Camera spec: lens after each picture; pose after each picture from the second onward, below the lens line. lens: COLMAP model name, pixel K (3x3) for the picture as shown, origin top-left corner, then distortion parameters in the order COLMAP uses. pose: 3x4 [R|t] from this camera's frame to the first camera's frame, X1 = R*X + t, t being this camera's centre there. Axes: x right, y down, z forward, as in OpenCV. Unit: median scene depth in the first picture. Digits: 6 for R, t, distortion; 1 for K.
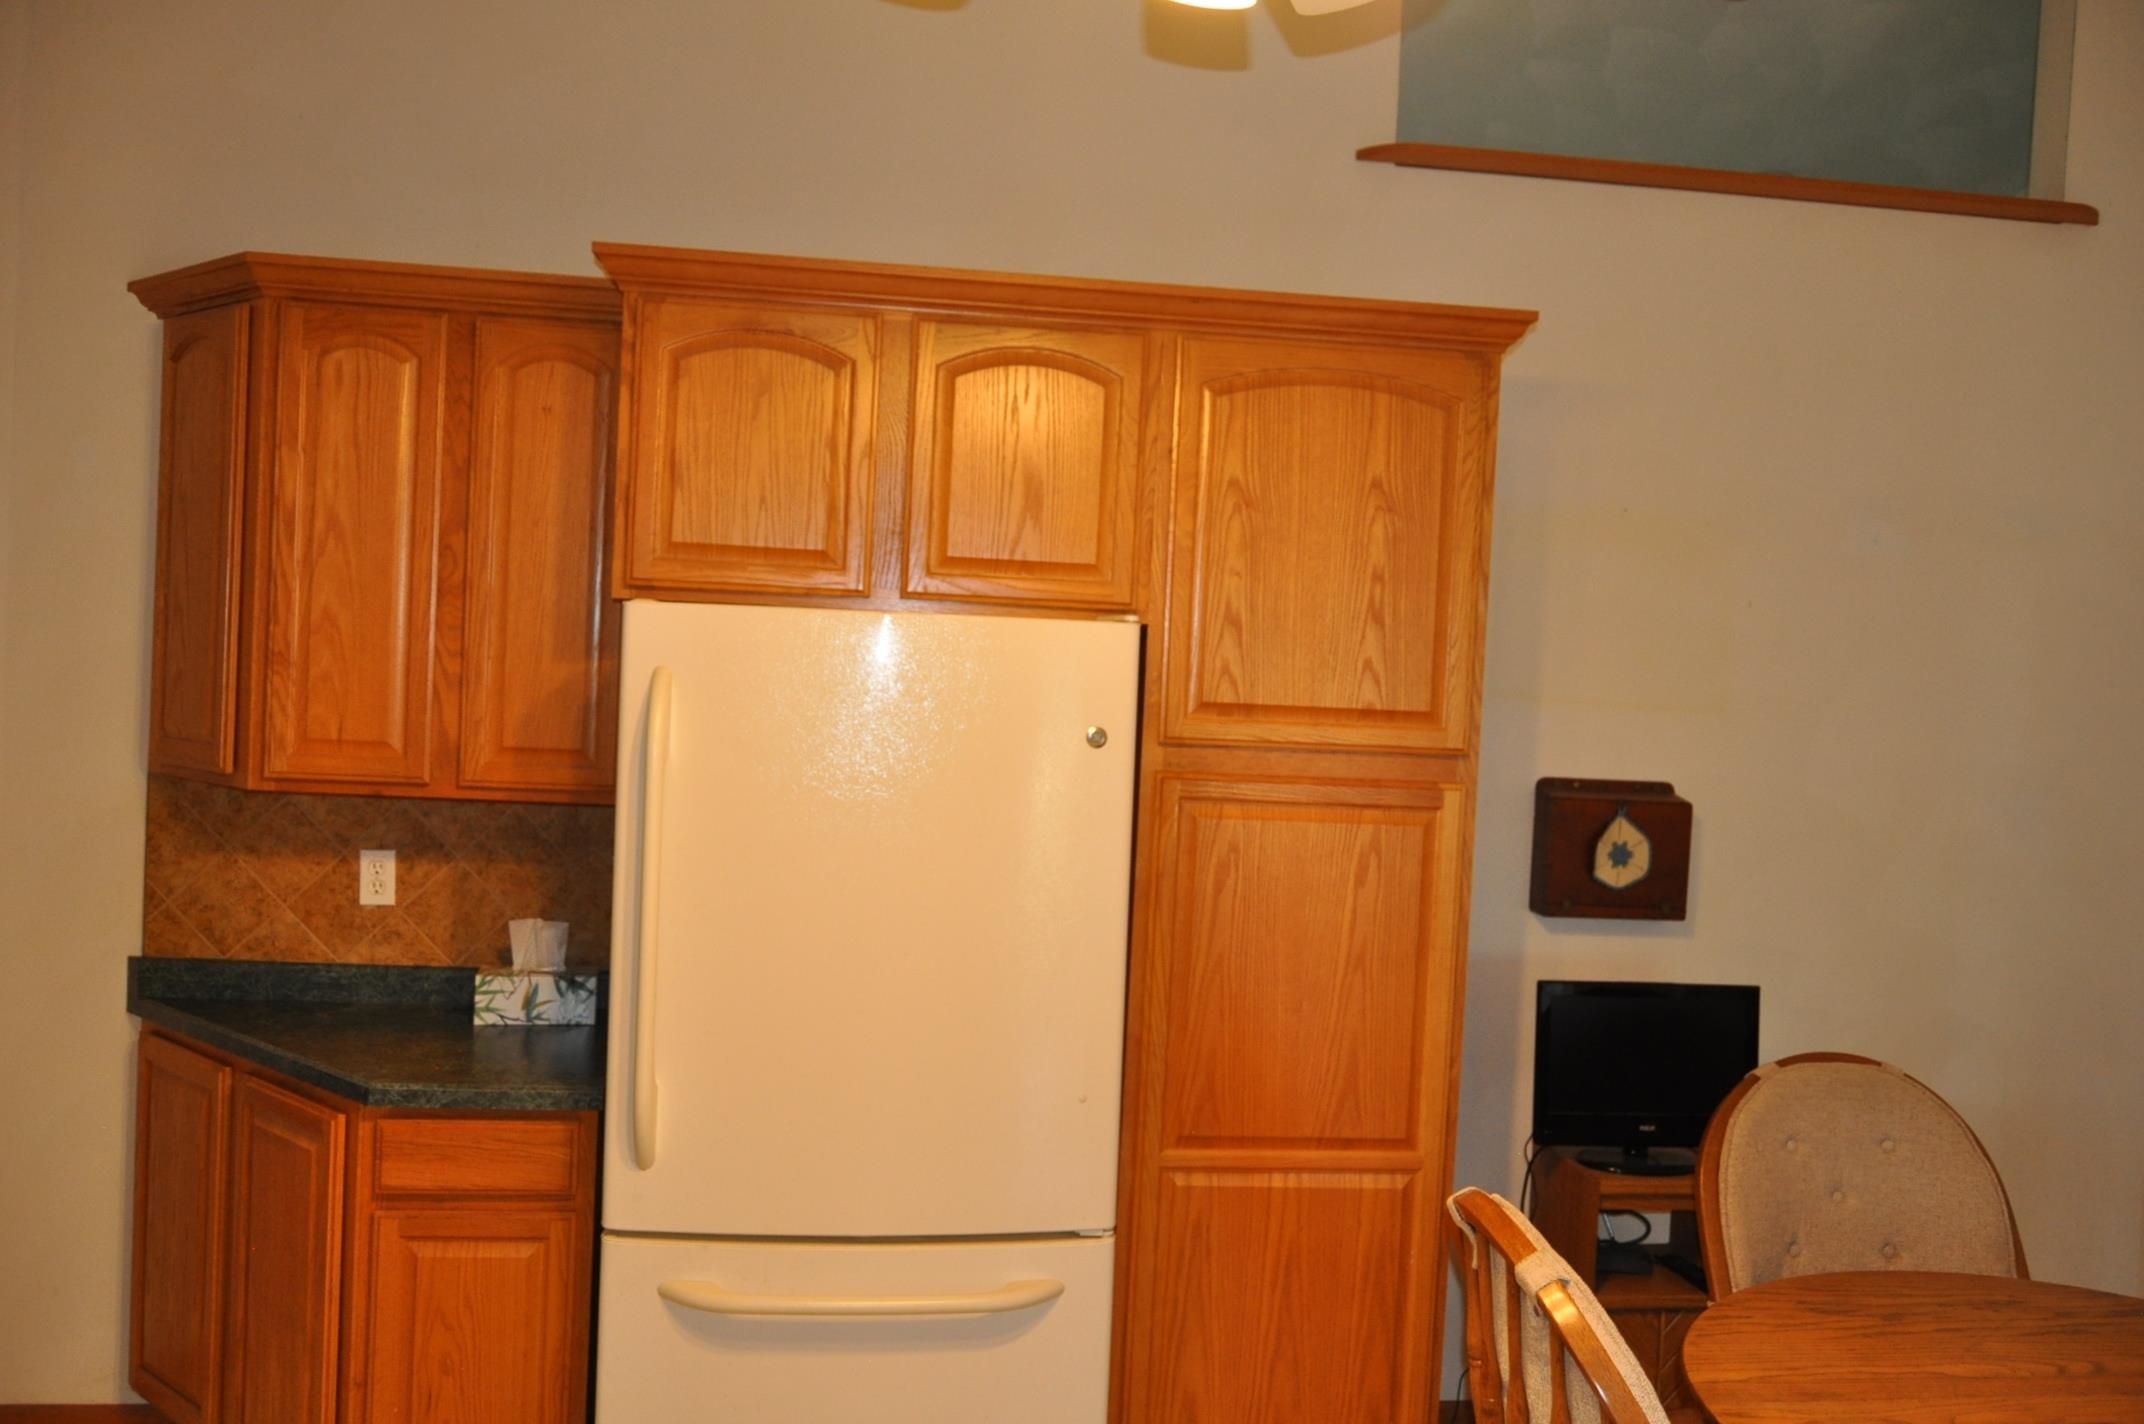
lens RADIAL K [[1641.0, 0, 1083.6], [0, 1641.0, 706.4], [0, 0, 1]] dist [-0.020982, 0.008797]
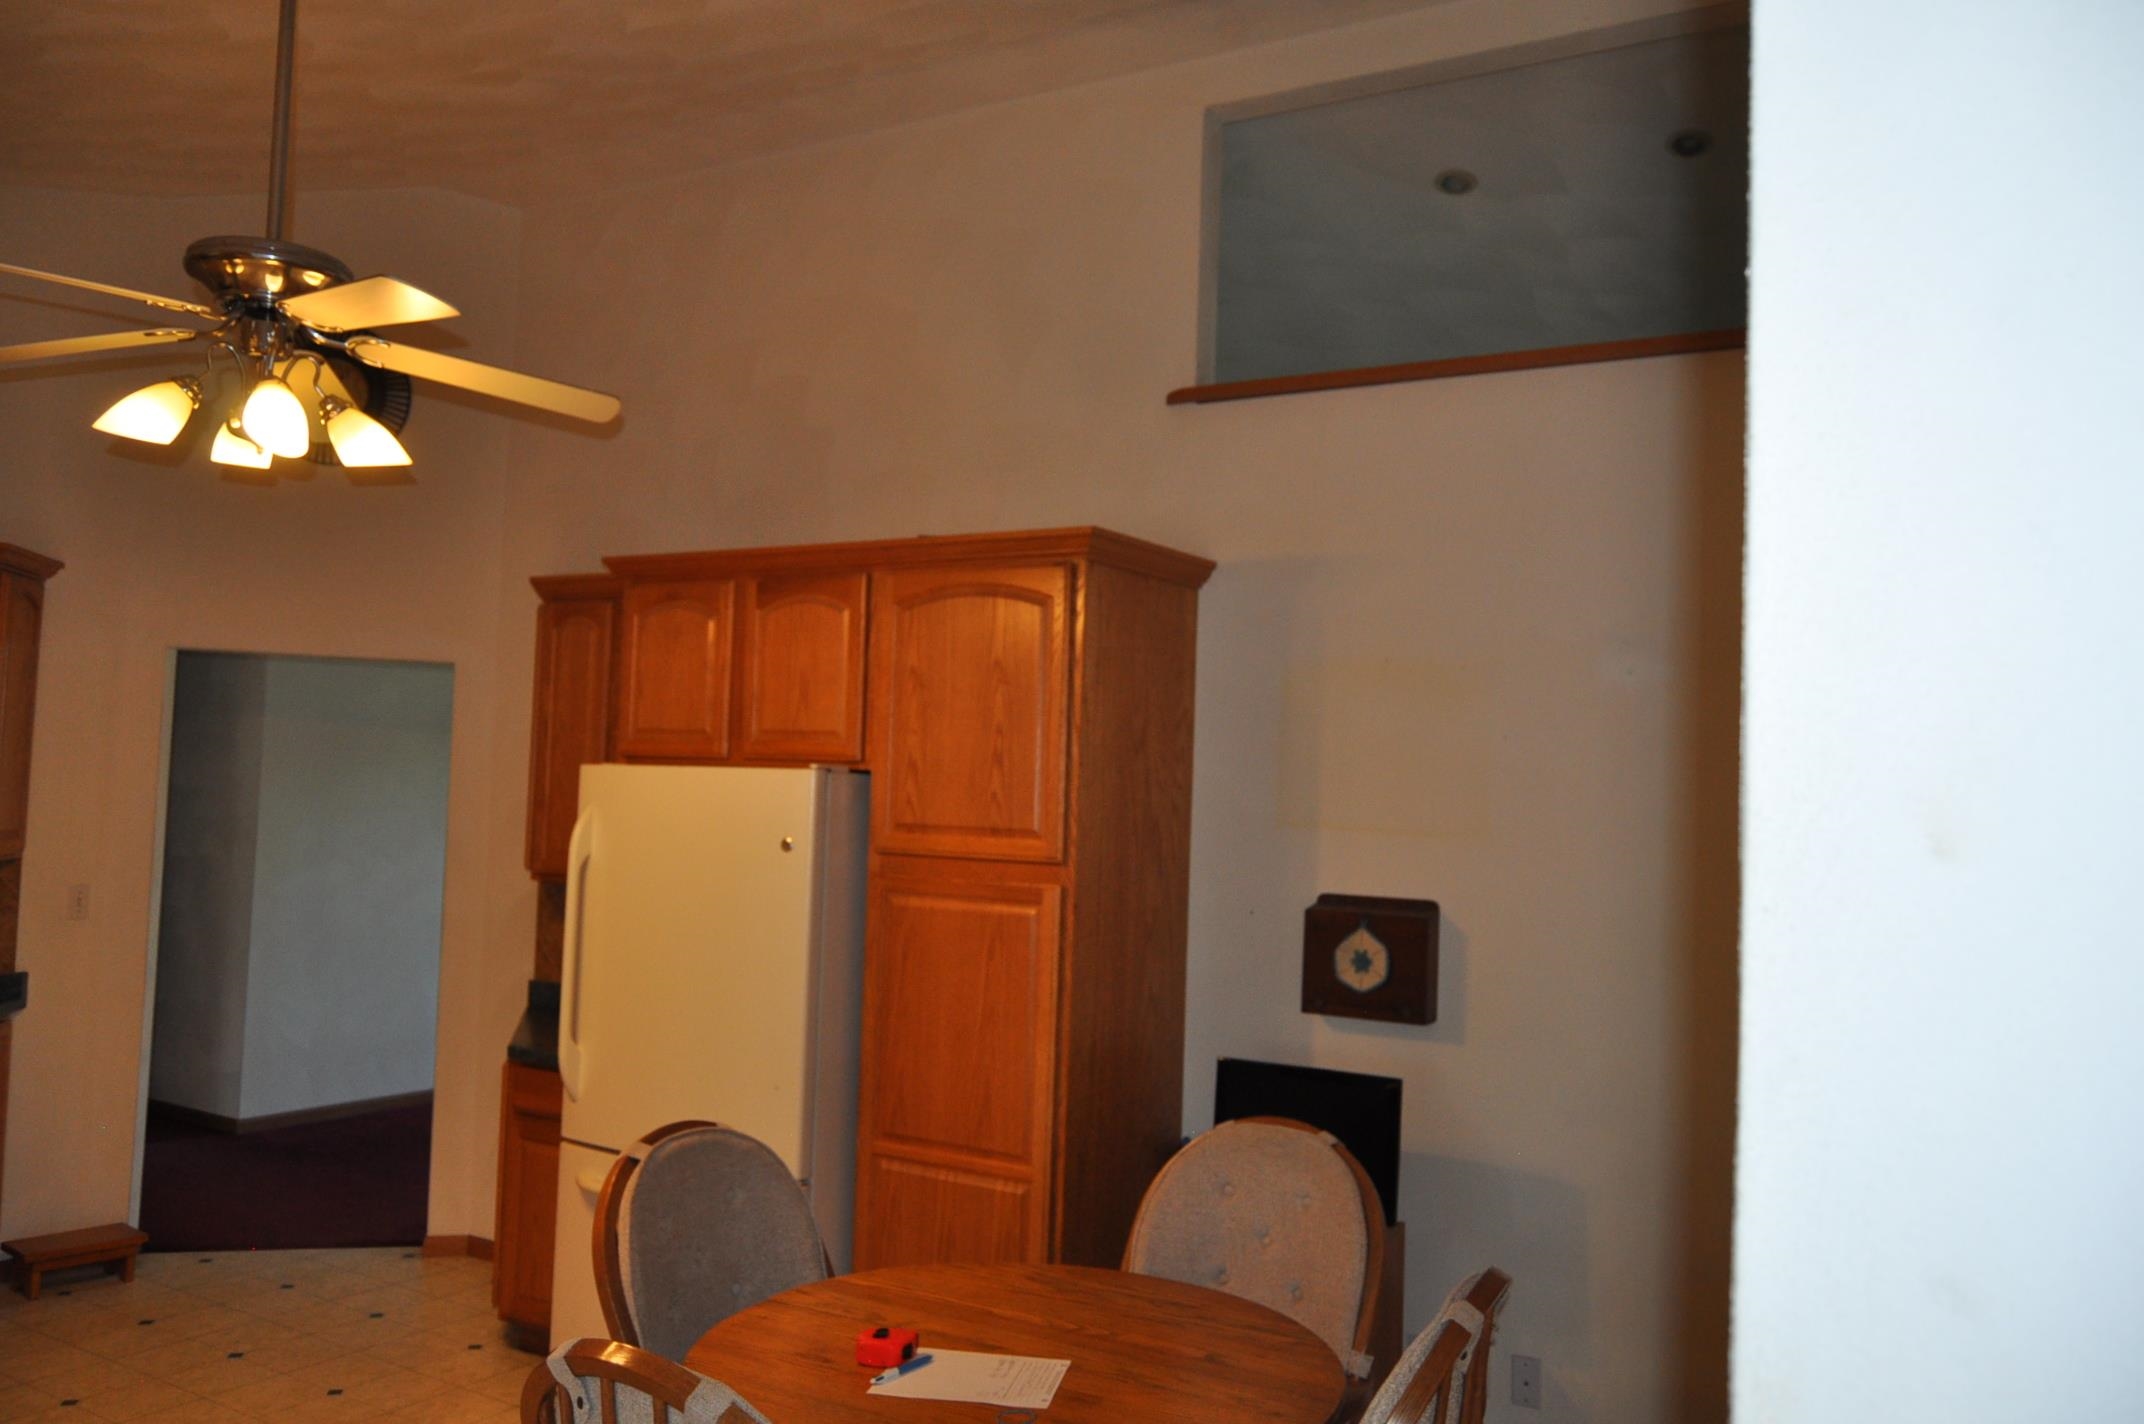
lens RADIAL K [[1641.0, 0, 1083.6], [0, 1641.0, 706.4], [0, 0, 1]] dist [-0.020982, 0.008797]
pose [[0.798546, -0.050494, -0.599812, 1.055131], [-0.011090, 0.995072, -0.098532, 0.034737], [0.601831, 0.085334, 0.794051, -0.045687]]
